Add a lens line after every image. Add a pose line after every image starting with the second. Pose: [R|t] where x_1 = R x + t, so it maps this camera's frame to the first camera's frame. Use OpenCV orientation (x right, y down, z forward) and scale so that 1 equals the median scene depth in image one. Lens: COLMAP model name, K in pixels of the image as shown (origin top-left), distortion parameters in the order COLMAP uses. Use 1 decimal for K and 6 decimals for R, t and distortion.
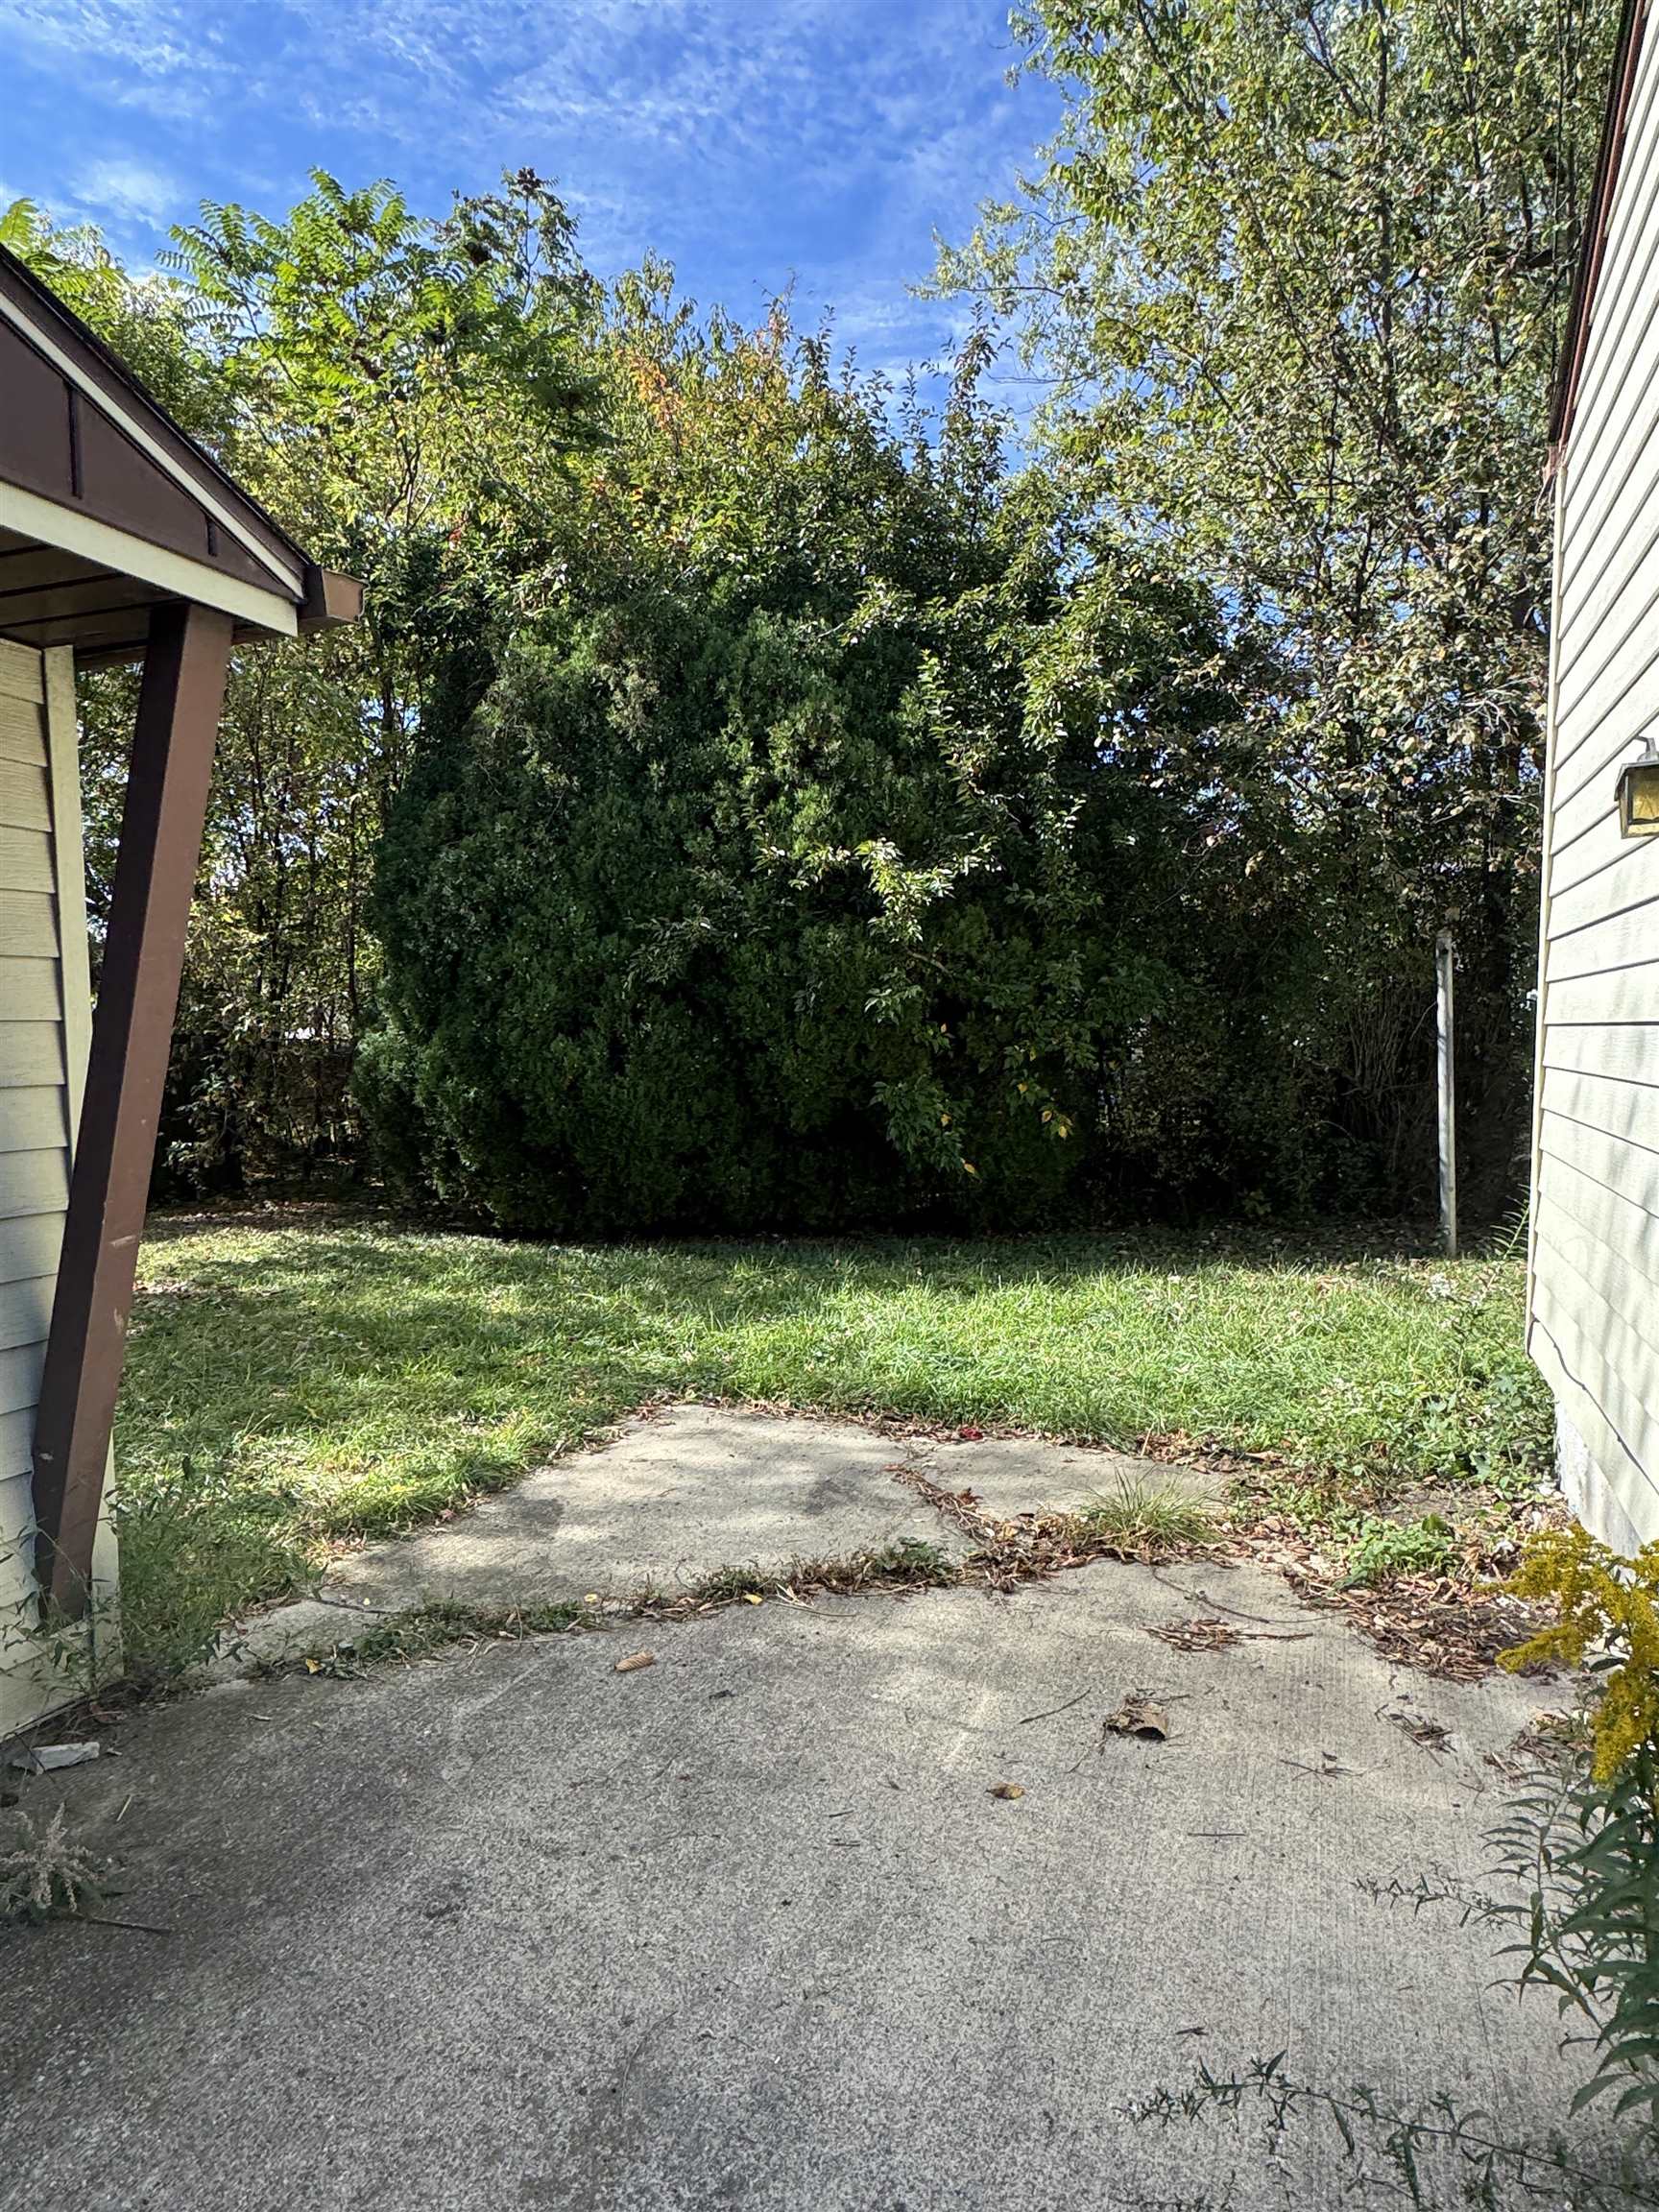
lens RADIAL K [[1272.6, 0, 832.7], [0, 1272.6, 1107.2], [0, 0, 1]] dist [0.004120, 0.001854]
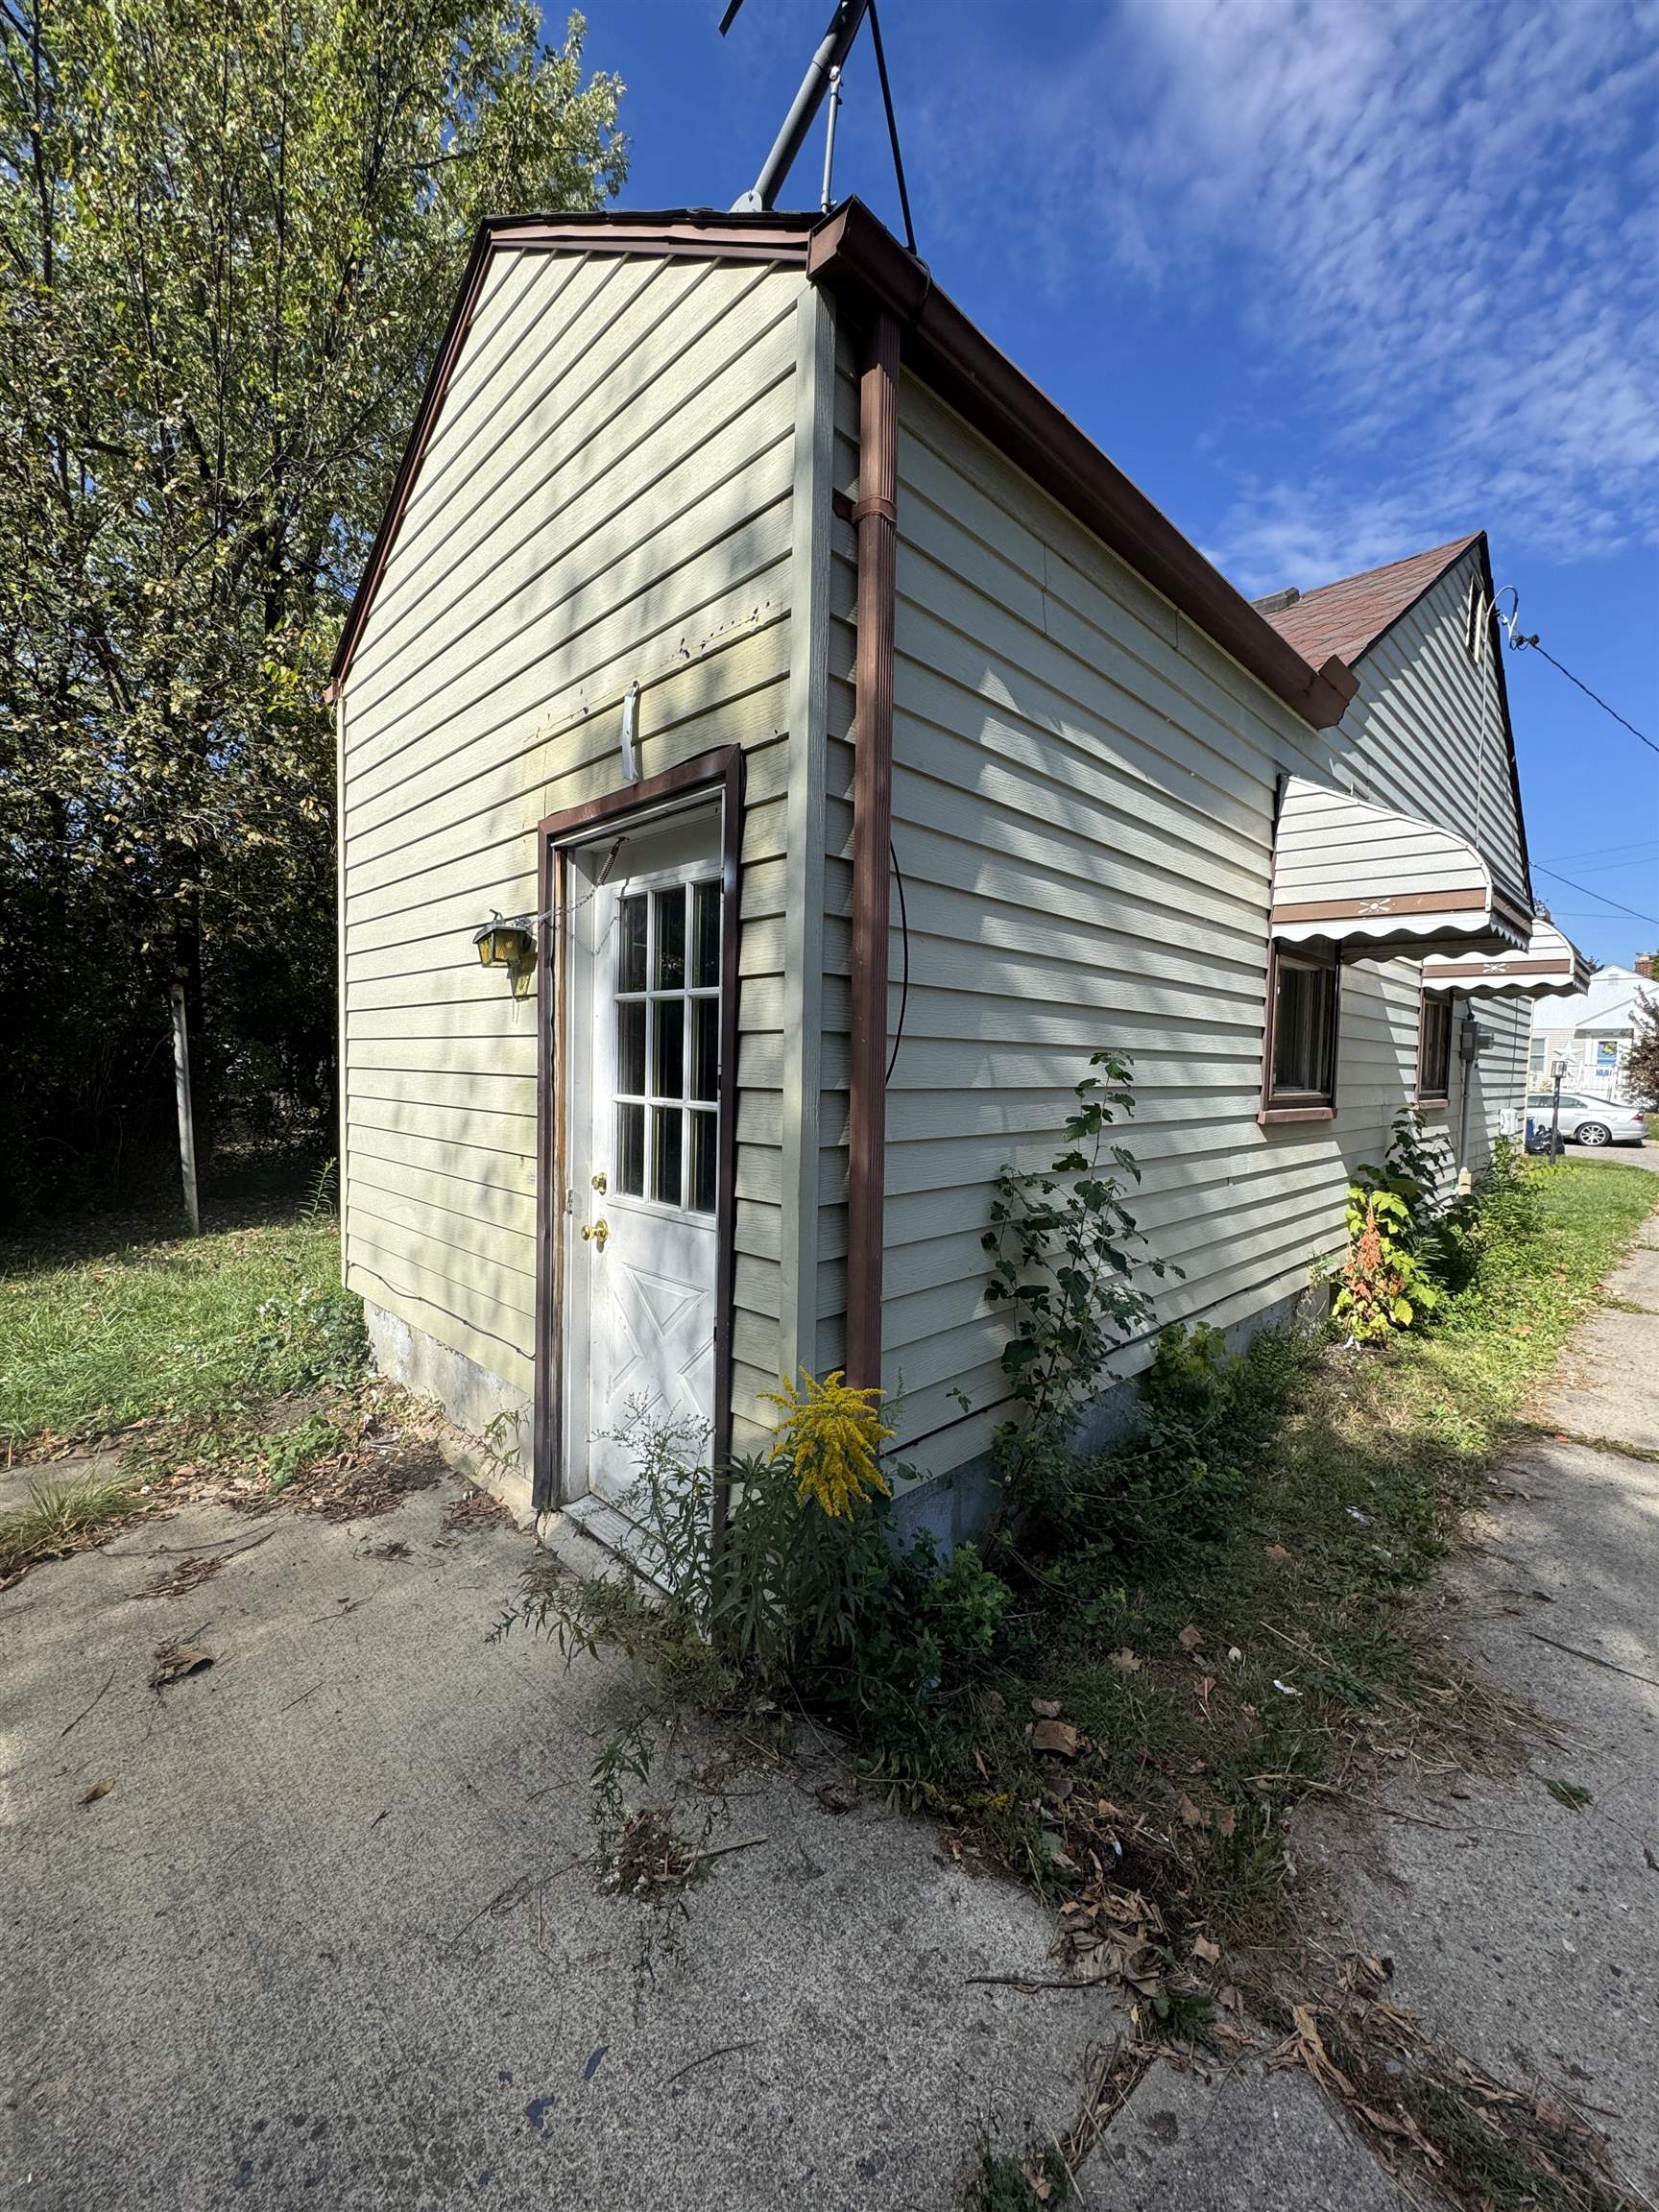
lens RADIAL K [[882.6, 0, 834.5], [0, 882.6, 1101.8], [0, 0, 1]] dist [-0.000104, 0.000432]
pose [[0.394921, -0.033063, 0.918120, -0.182129], [0.040375, 0.999011, 0.018608, -0.021196], [-0.917827, 0.029720, 0.395866, 0.075764]]
